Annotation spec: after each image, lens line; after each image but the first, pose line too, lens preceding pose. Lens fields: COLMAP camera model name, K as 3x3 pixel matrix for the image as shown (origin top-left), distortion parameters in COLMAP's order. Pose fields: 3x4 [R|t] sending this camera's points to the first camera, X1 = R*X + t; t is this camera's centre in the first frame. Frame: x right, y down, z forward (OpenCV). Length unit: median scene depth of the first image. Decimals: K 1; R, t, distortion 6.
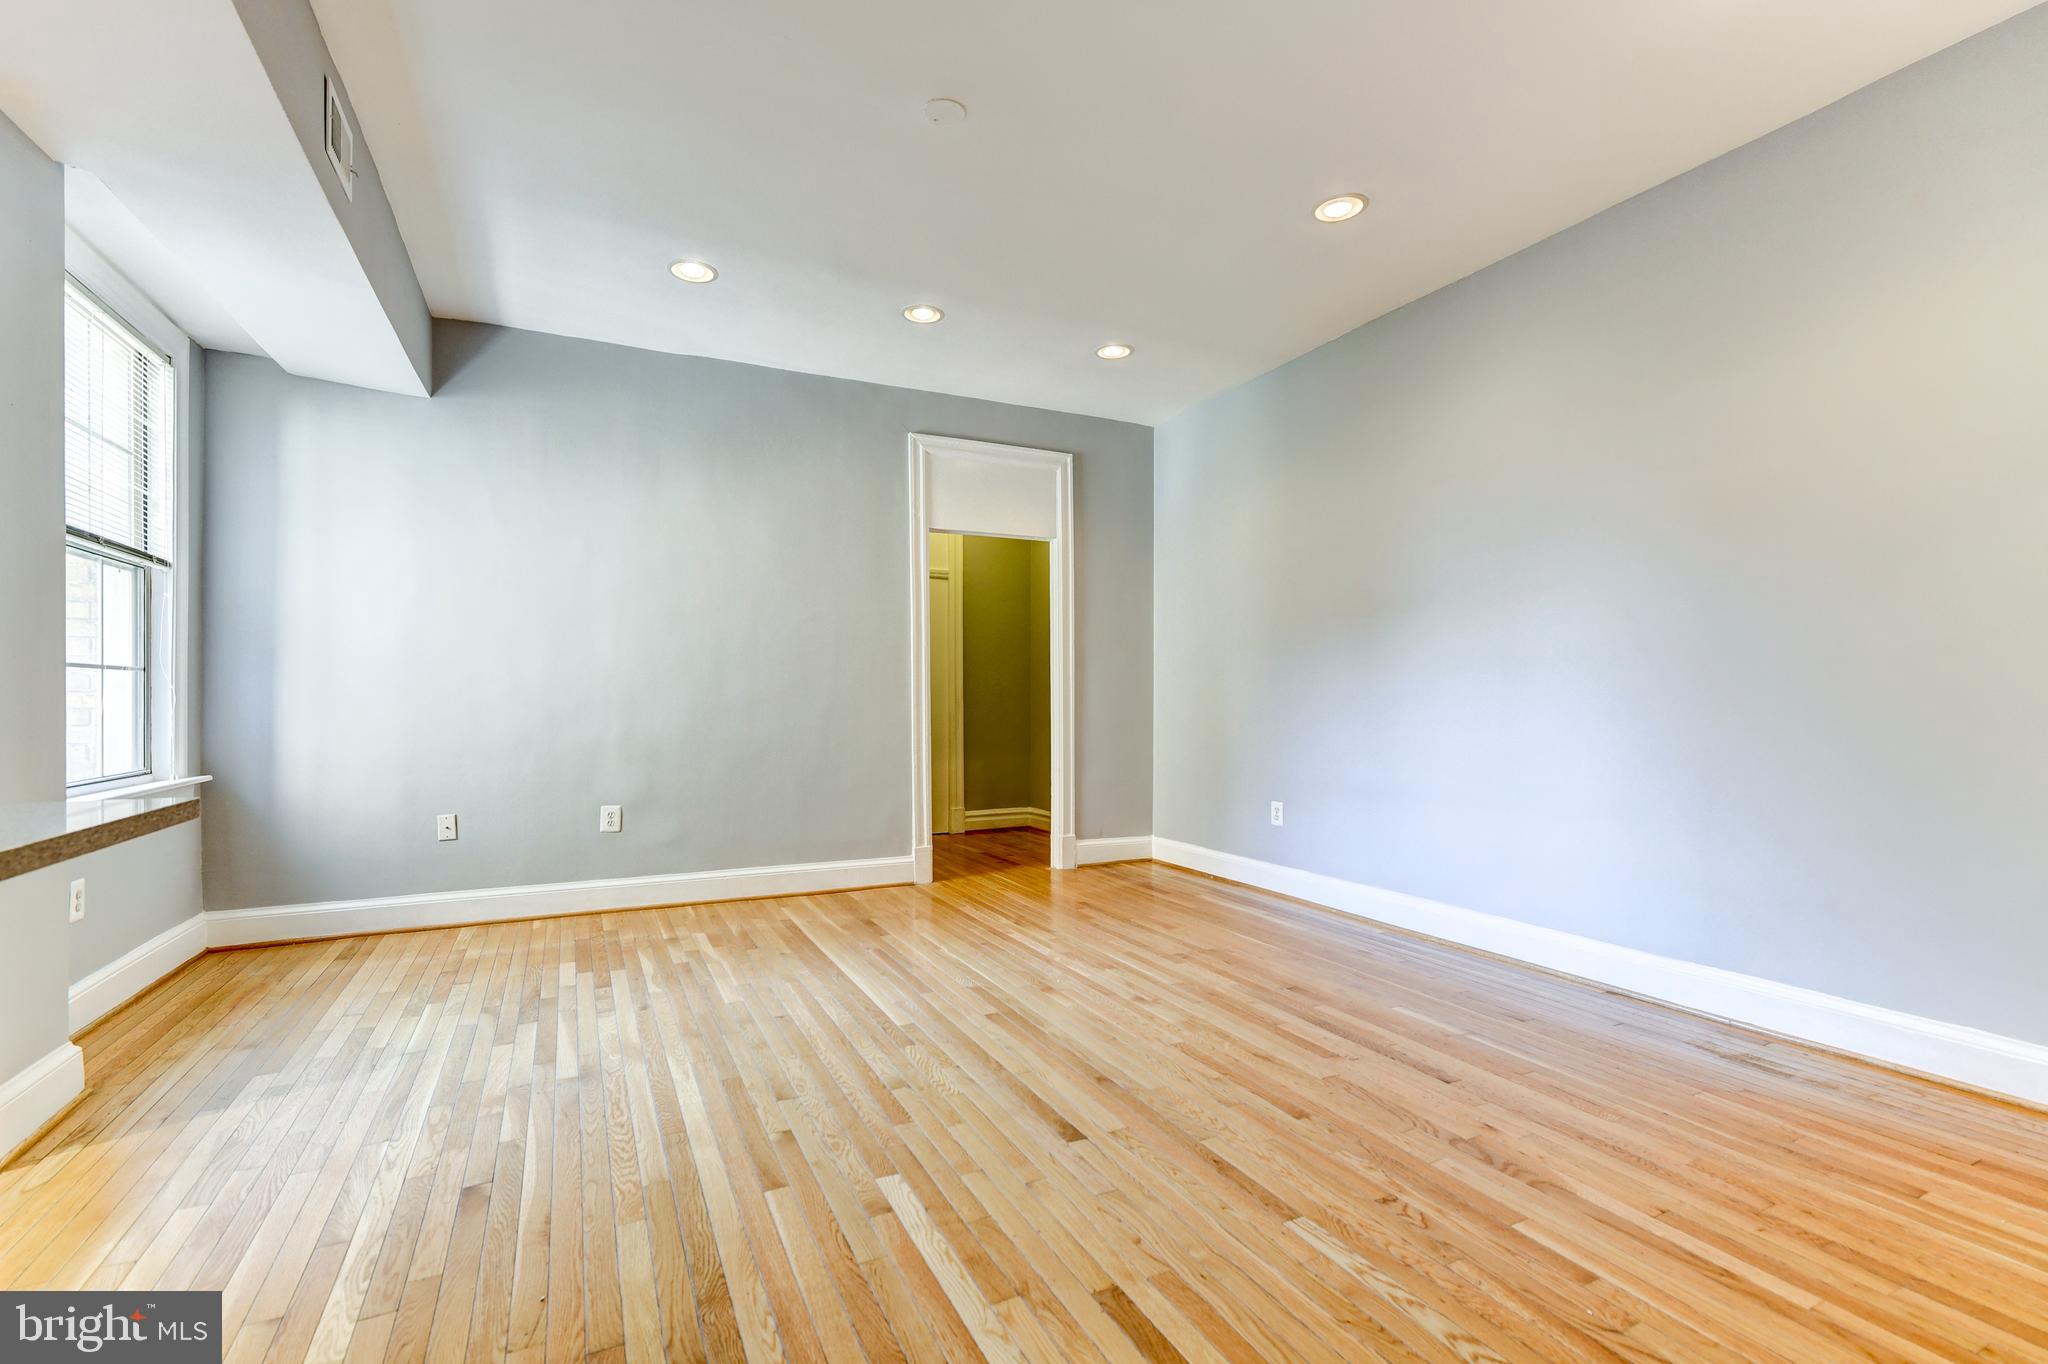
lens RADIAL K [[910.7, 0, 1027.9], [0, 910.7, 690.8], [0, 0, 1]] dist [0.002879, -0.001718]
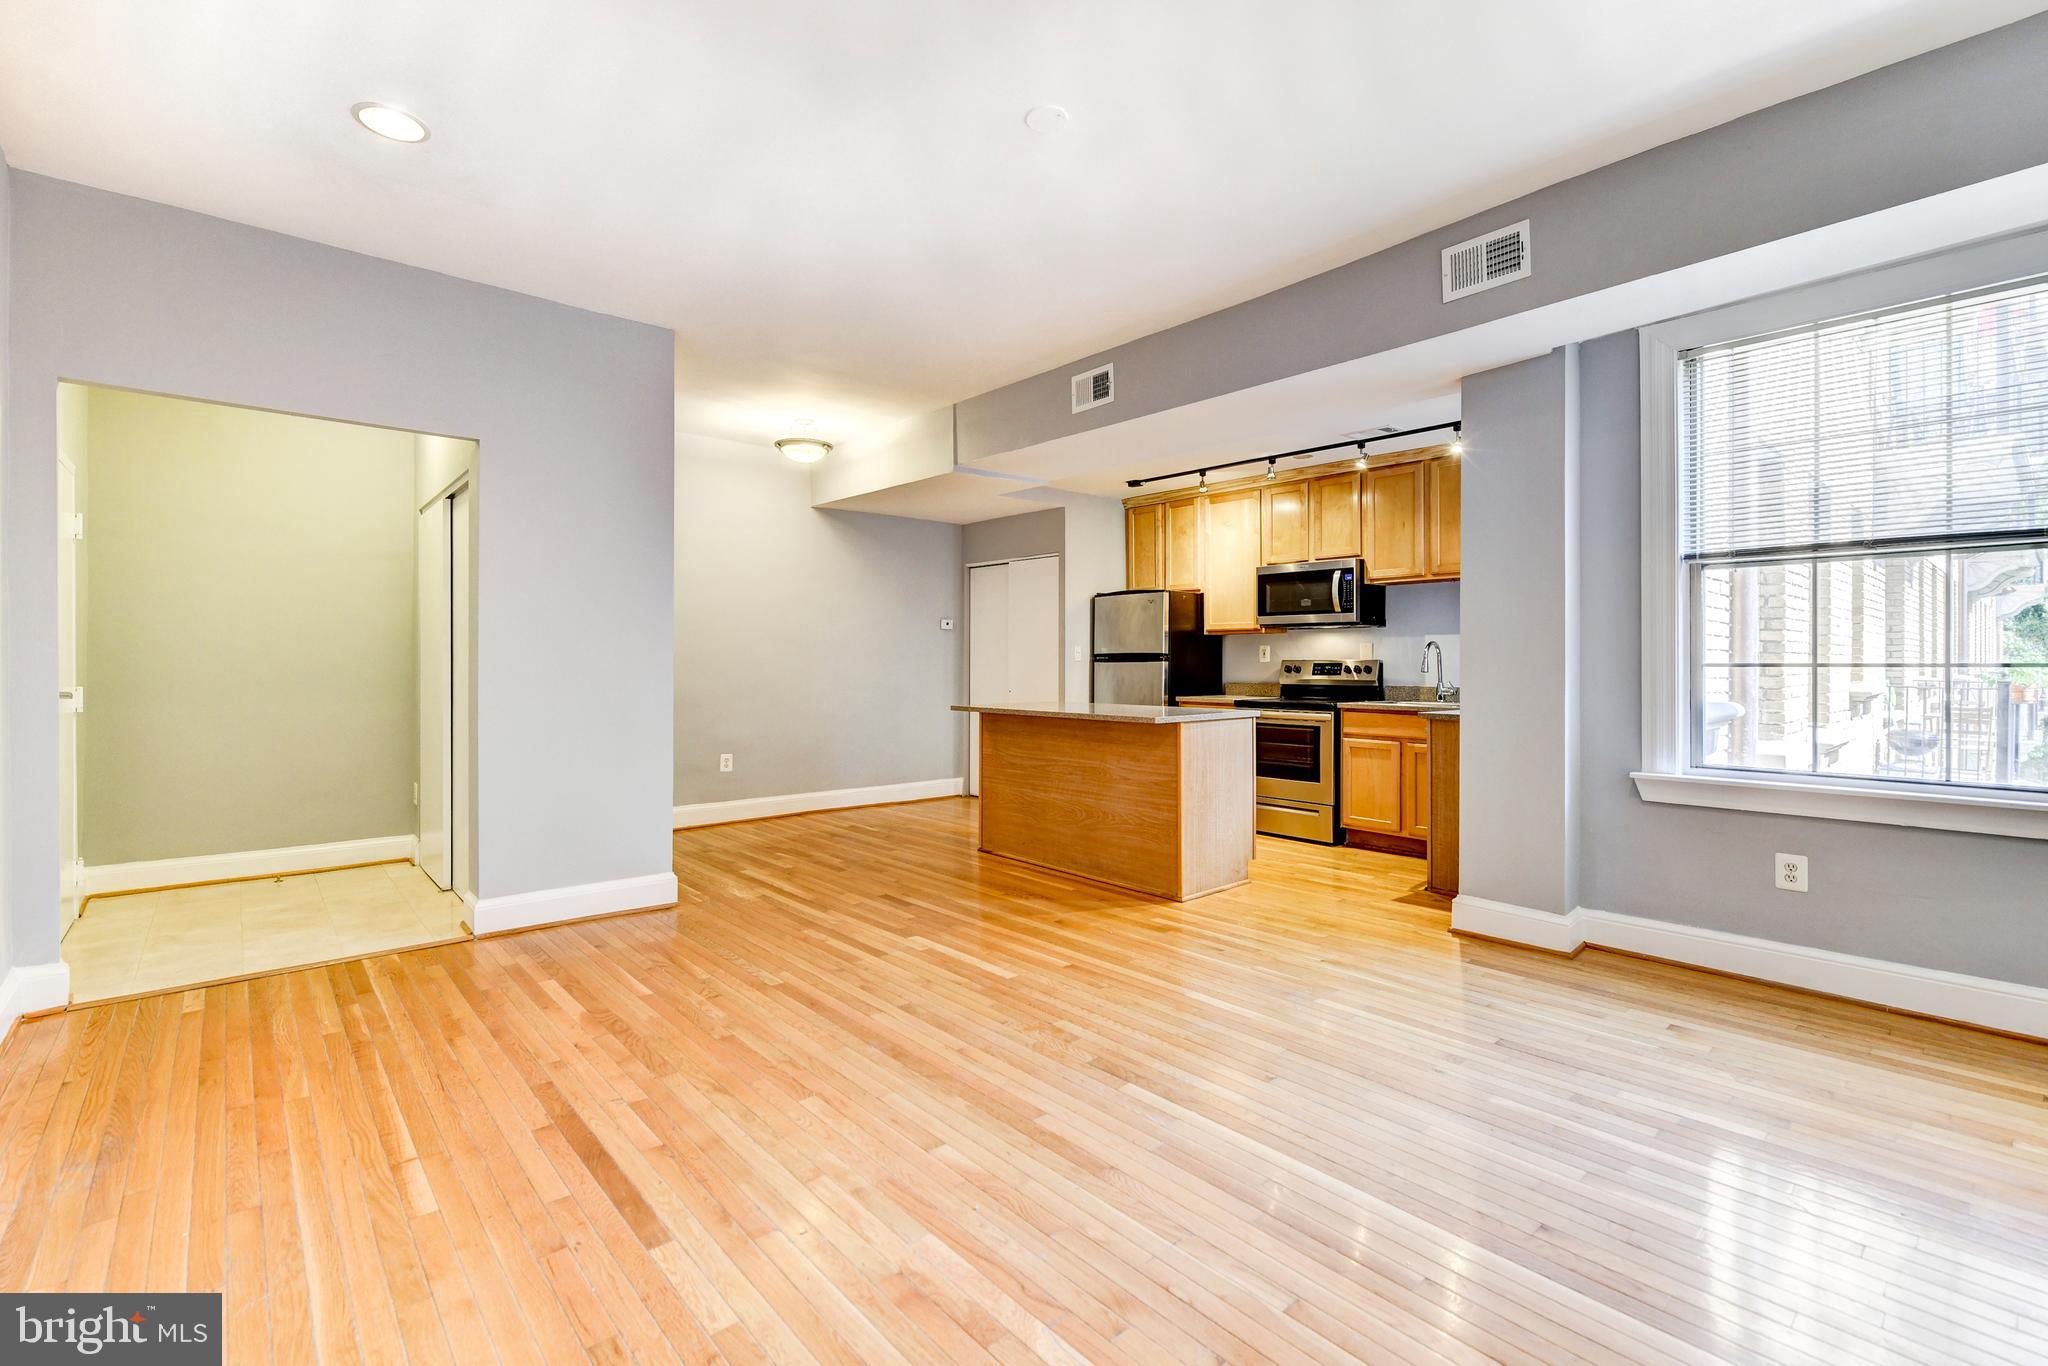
lens RADIAL K [[910.7, 0, 1024.5], [0, 910.7, 659.2], [0, 0, 1]] dist [0.002879, -0.001718]
pose [[-0.966862, -0.000017, -0.255301, 0.148789], [0.003139, 0.999924, -0.011957, -0.022104], [0.255282, -0.012362, -0.966788, 1.530220]]
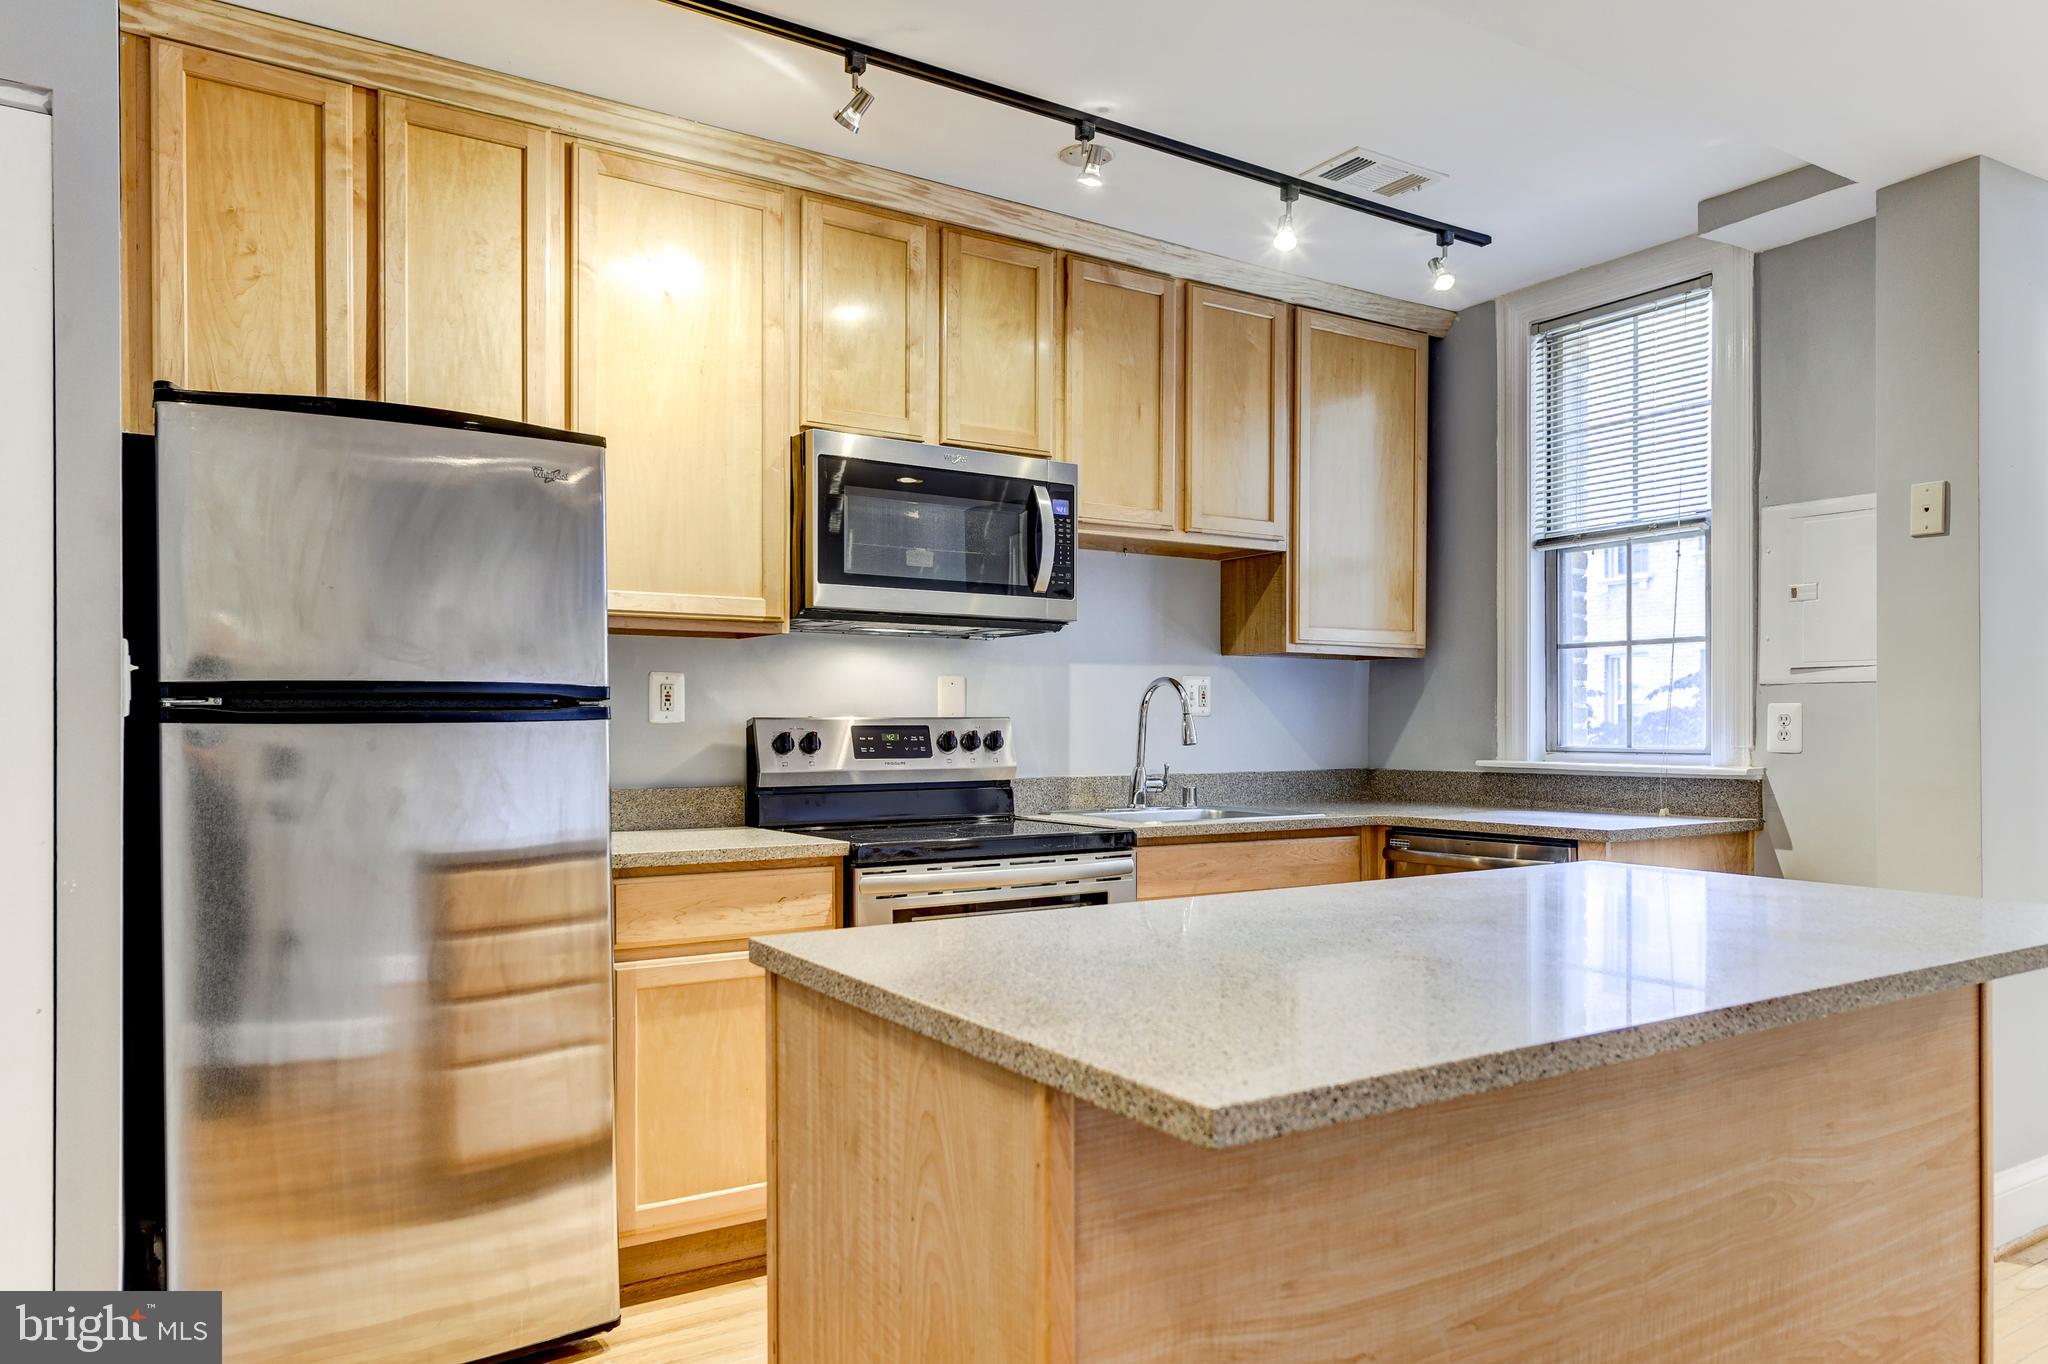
lens RADIAL K [[1348.1, 0, 1029.3], [0, 1348.1, 734.2], [0, 0, 1]] dist [0.002116, 0.000065]
pose [[0.100966, 0.006702, -0.994867, 0.119768], [0.011626, 0.999901, 0.007916, -0.034743], [0.994822, -0.012365, 0.100878, -0.102416]]
